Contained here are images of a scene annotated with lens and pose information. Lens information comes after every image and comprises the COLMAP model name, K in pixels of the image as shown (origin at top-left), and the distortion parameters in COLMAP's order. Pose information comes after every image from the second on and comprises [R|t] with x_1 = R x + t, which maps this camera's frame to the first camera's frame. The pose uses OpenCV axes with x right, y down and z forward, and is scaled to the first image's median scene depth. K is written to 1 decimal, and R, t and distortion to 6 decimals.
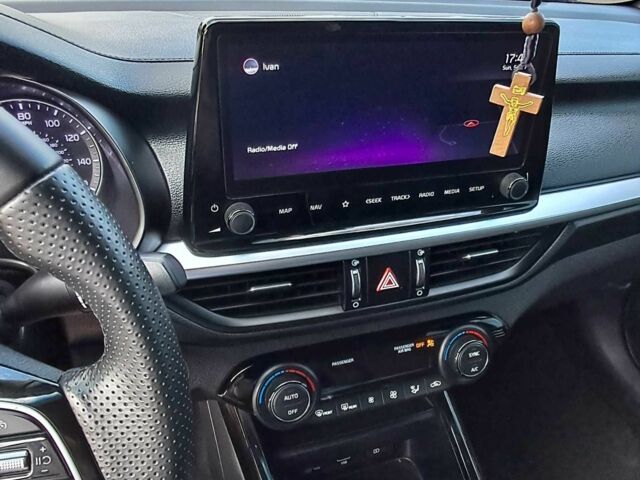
lens RADIAL K [[538.7, 0, 323.3], [0, 538.7, 245.2], [0, 0, 1]] dist [-0.002391, 0.027252]
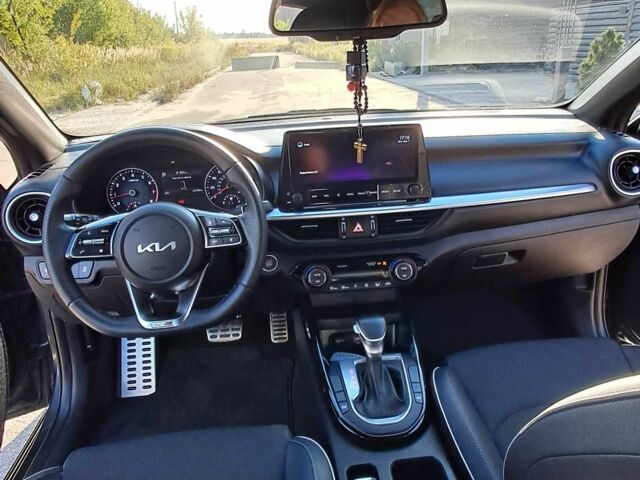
lens RADIAL K [[538.7, 0, 316.4], [0, 538.7, 236.2], [0, 0, 1]] dist [-0.002391, 0.027252]
pose [[0.965435, -0.003382, -0.260621, 0.588881], [-0.049535, 0.979311, -0.196204, 0.606146], [0.255892, 0.202332, 0.945294, -1.378945]]
